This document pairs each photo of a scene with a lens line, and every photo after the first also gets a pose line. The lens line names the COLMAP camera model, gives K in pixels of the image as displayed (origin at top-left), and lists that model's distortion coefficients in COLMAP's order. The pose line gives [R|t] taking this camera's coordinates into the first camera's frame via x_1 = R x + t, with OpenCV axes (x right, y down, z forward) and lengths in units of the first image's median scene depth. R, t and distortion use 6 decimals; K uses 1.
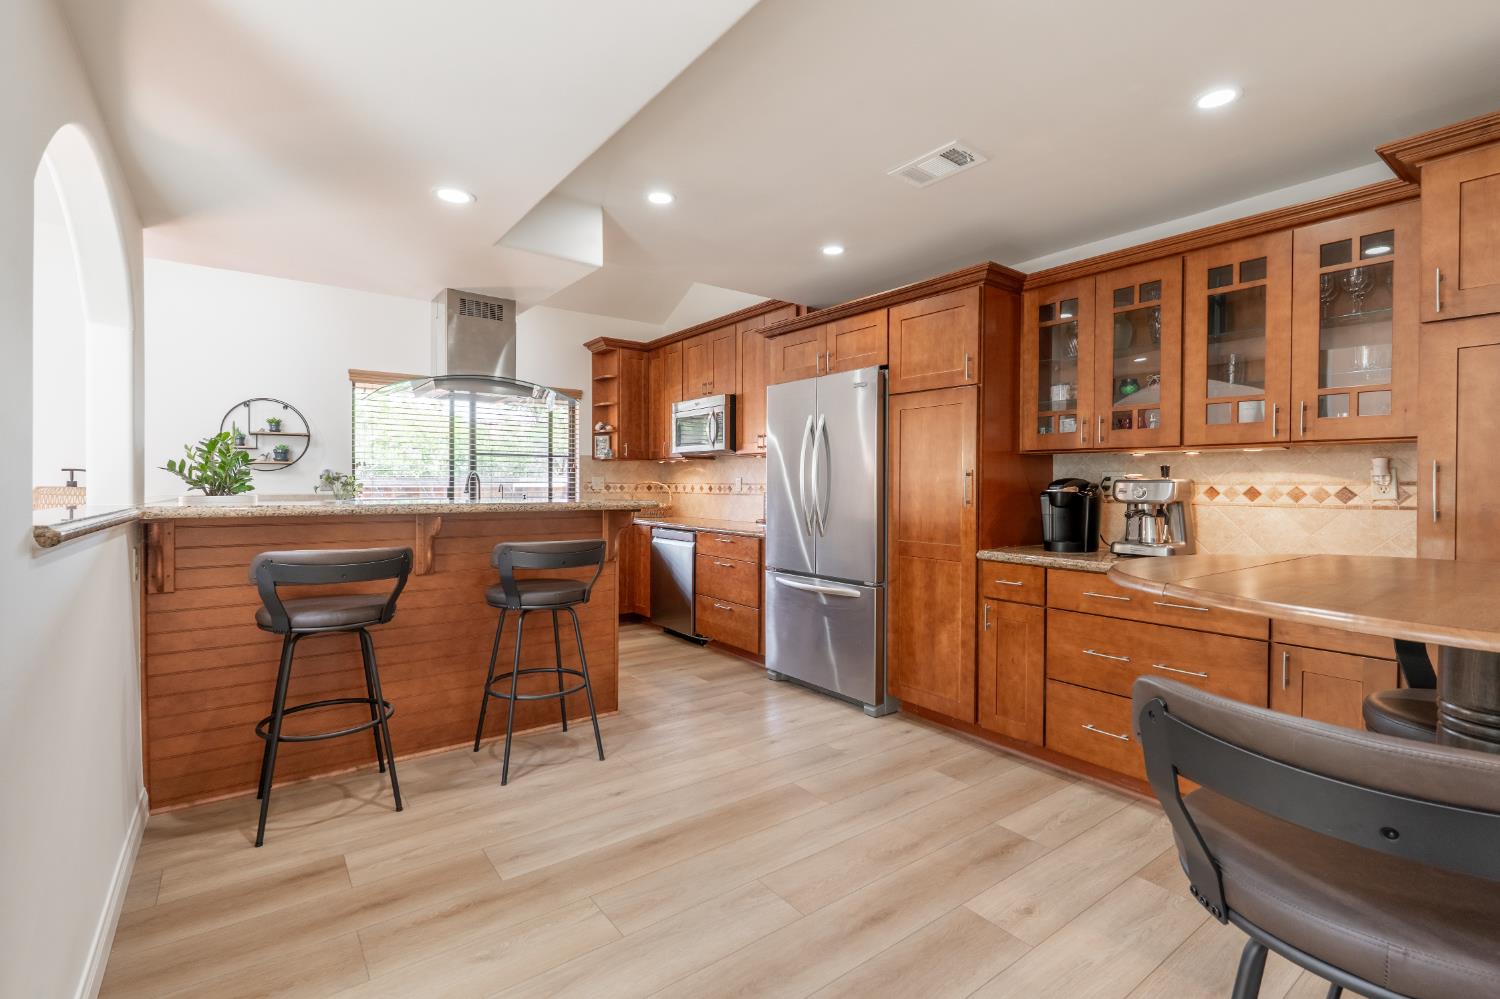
lens RADIAL K [[674.7, 0, 747.1], [0, 674.7, 501.0], [0, 0, 1]] dist [0.002105, -0.000103]
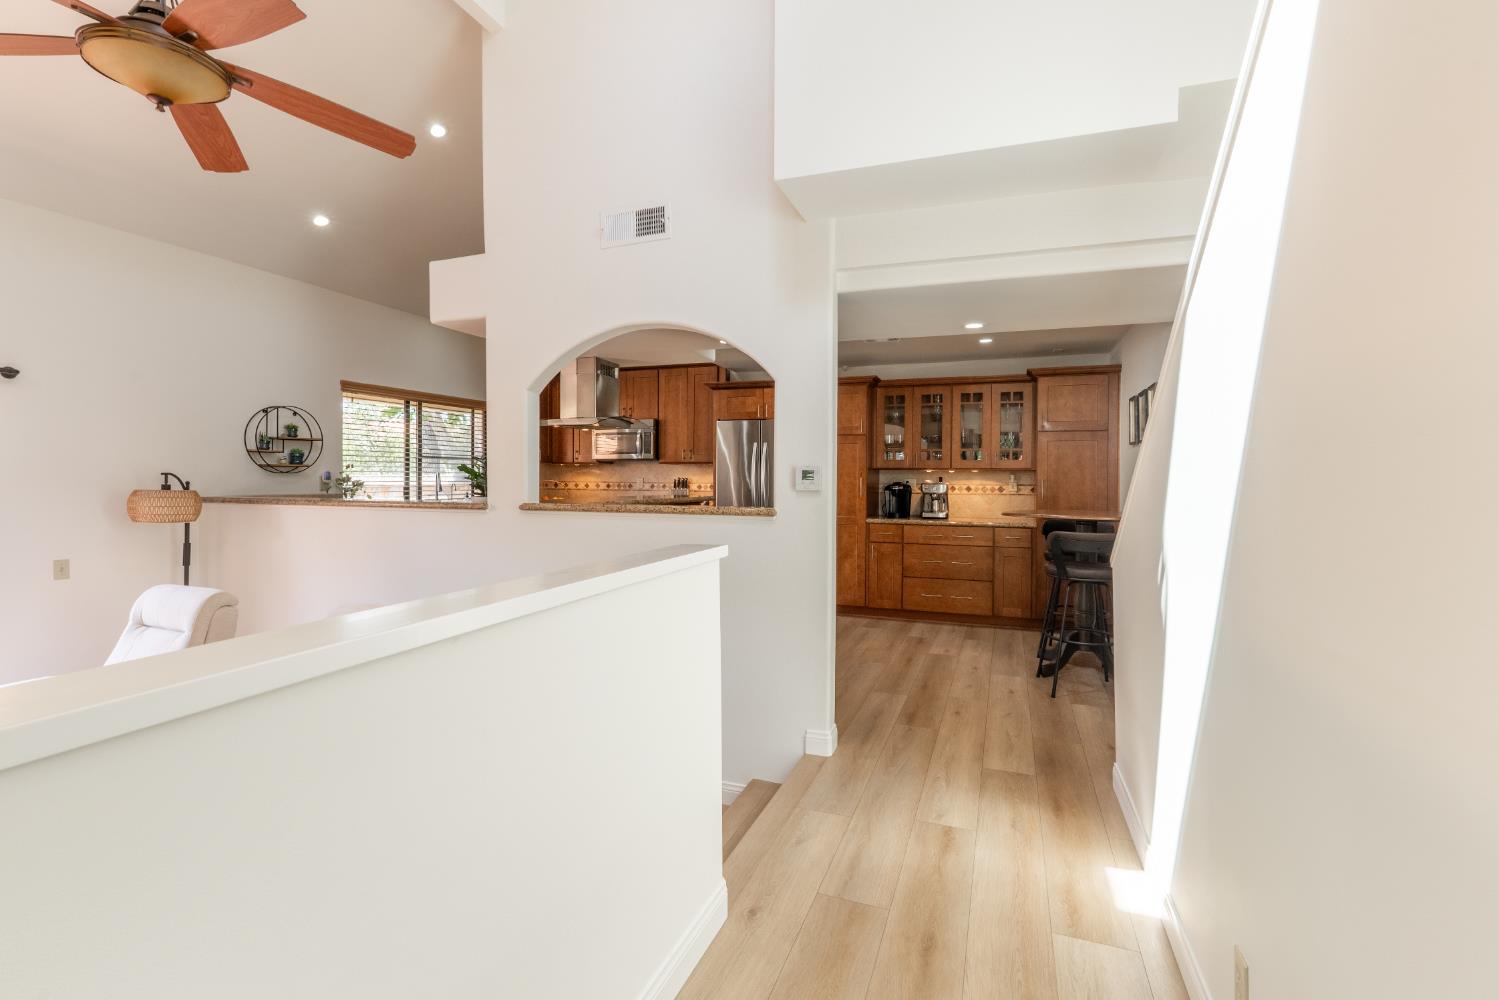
lens RADIAL K [[677.2, 0, 761.9], [0, 677.2, 501.5], [0, 0, 1]] dist [-0.000090, -0.000012]
pose [[0.831392, -0.018258, 0.555387, -0.671107], [0.010693, 0.999801, 0.016862, -0.009003], [-0.555584, -0.008080, 0.831421, -0.317935]]
